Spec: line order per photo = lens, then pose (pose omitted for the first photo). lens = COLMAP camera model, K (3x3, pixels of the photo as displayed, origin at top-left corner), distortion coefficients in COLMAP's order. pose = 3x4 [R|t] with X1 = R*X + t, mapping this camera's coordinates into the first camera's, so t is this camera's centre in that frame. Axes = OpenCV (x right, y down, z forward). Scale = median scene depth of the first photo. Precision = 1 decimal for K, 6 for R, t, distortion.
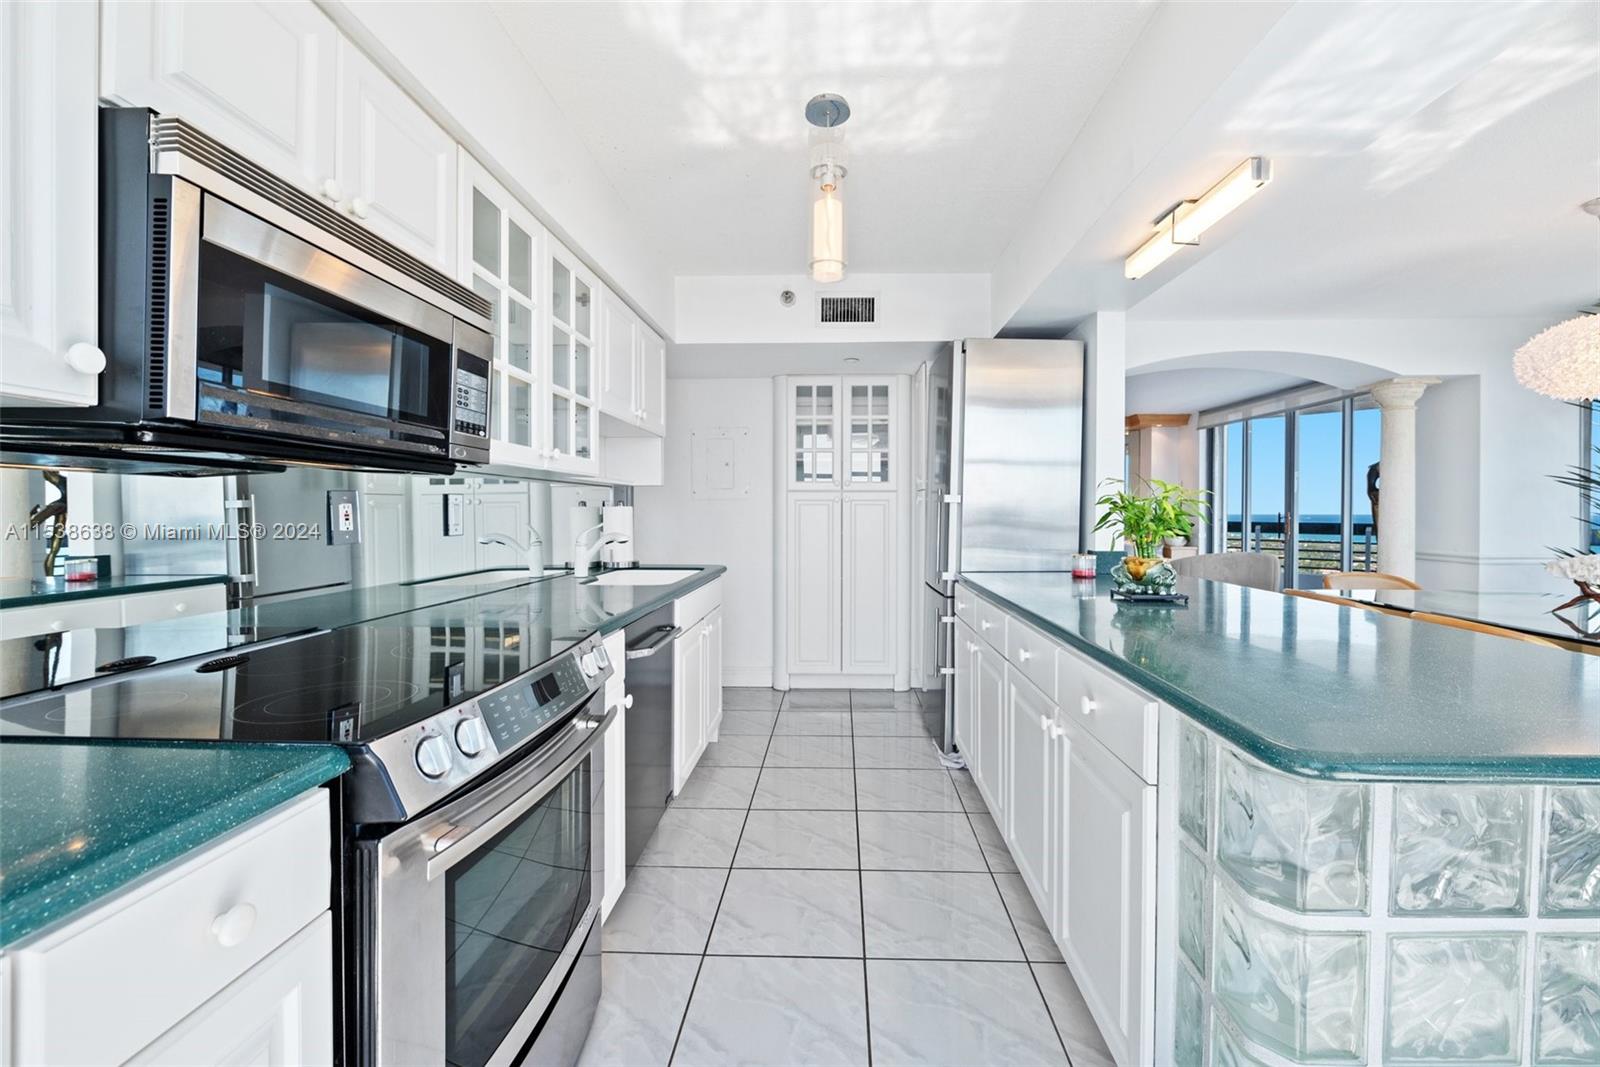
lens RADIAL K [[651.5, 0, 823.4], [0, 651.5, 518.3], [0, 0, 1]] dist [-0.008778, 0.000051]
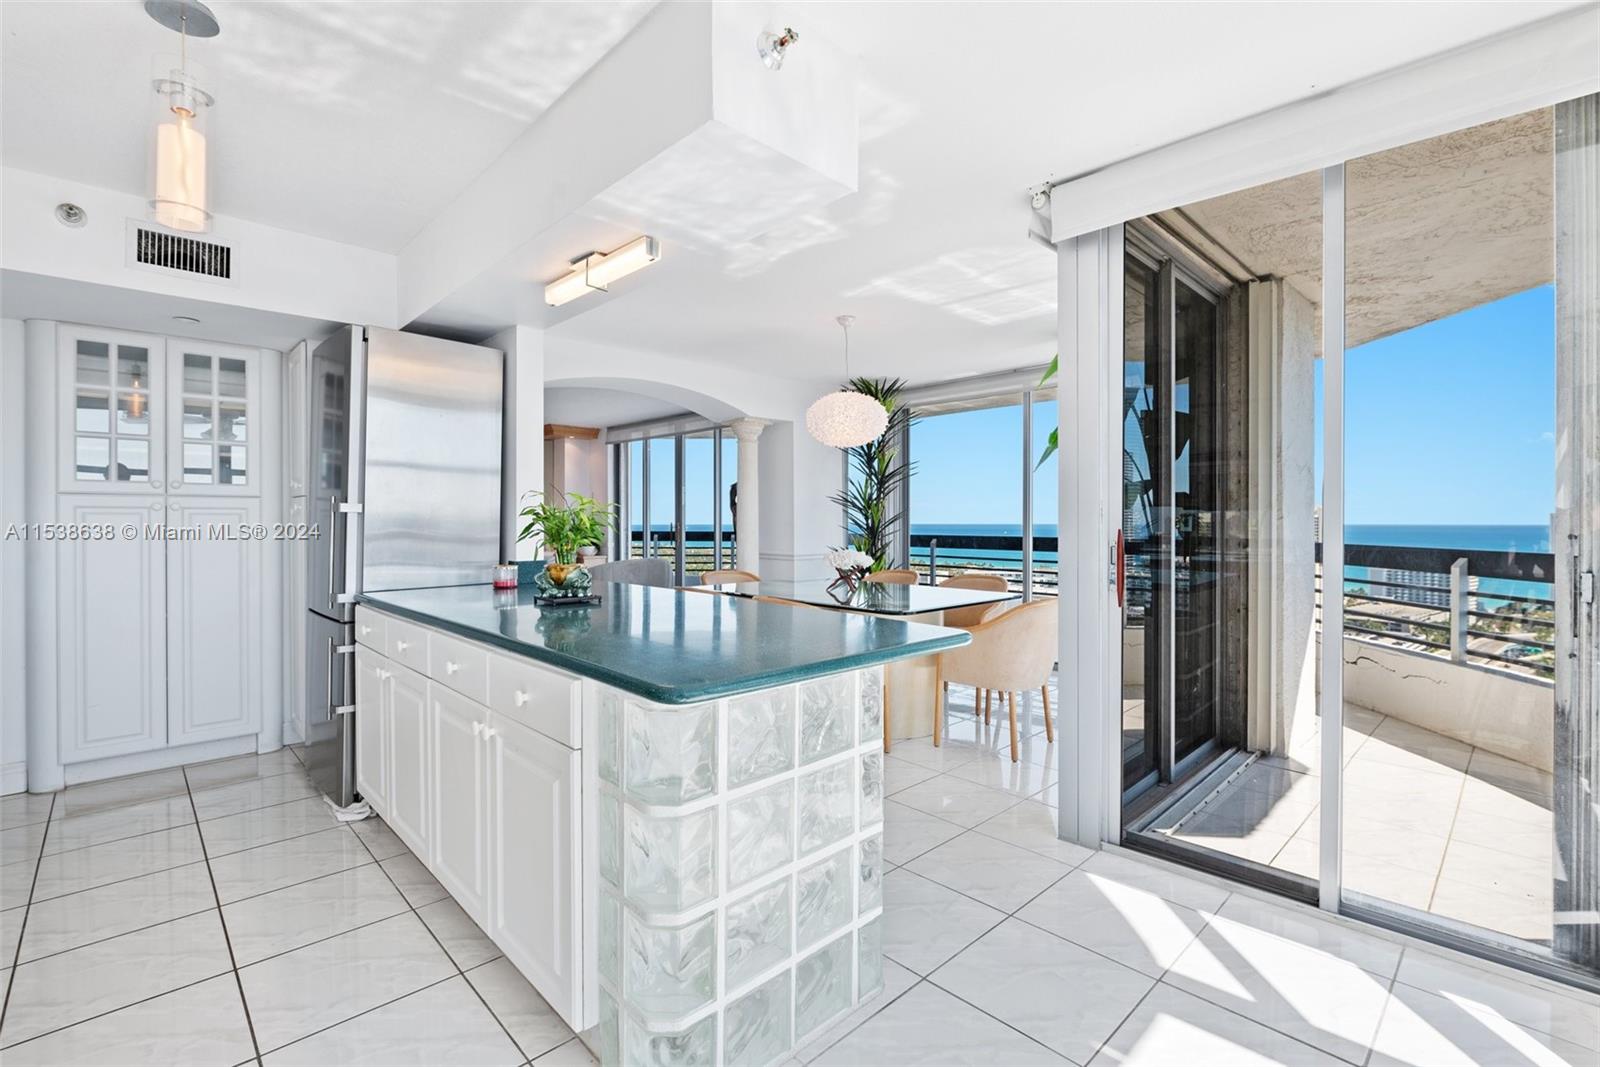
lens RADIAL K [[713.6, 0, 800.5], [0, 713.6, 528.1], [0, 0, 1]] dist [0.000121, -0.000043]
pose [[0.704849, -0.007948, 0.709313, -0.051798], [0.009709, 0.999952, 0.001557, 0.001126], [-0.709291, 0.005789, 0.704892, -0.086105]]
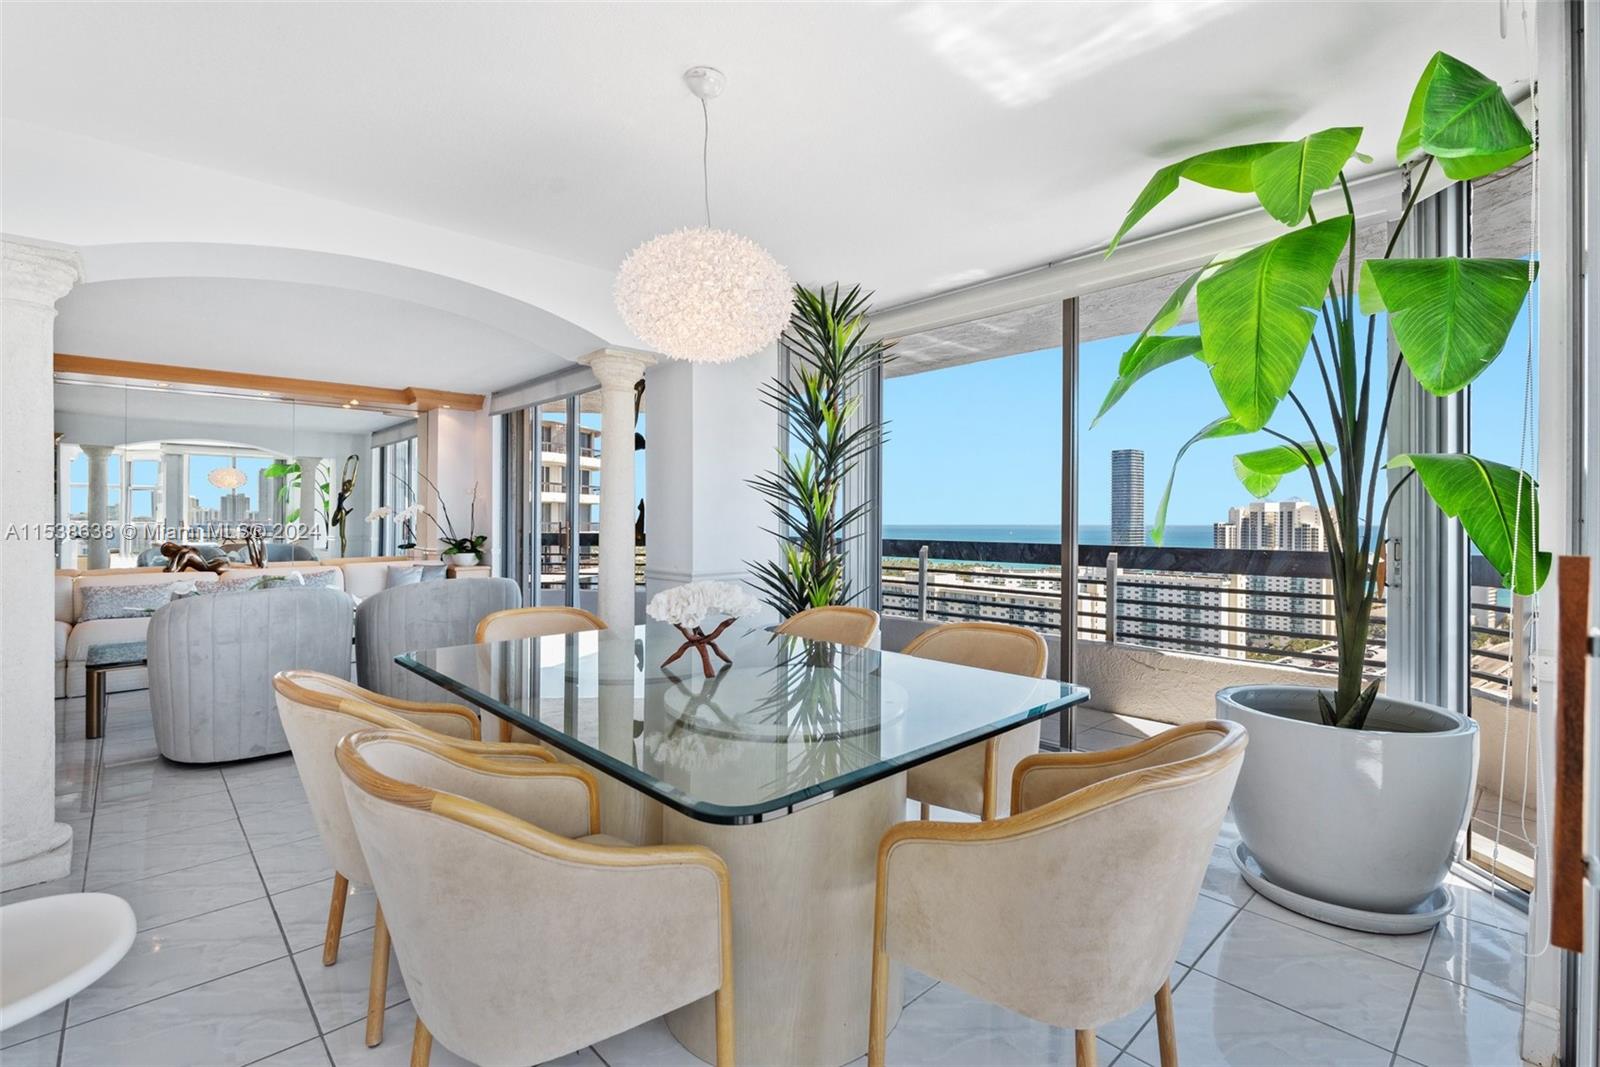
lens RADIAL K [[725.9, 0, 801.4], [0, 725.9, 524.8], [0, 0, 1]] dist [0.000091, -0.000015]
pose [[0.708429, -0.002092, 0.705779, 0.520198], [0.004041, 0.999991, -0.001093, -0.003764], [-0.705771, 0.003626, 0.708431, 0.256296]]
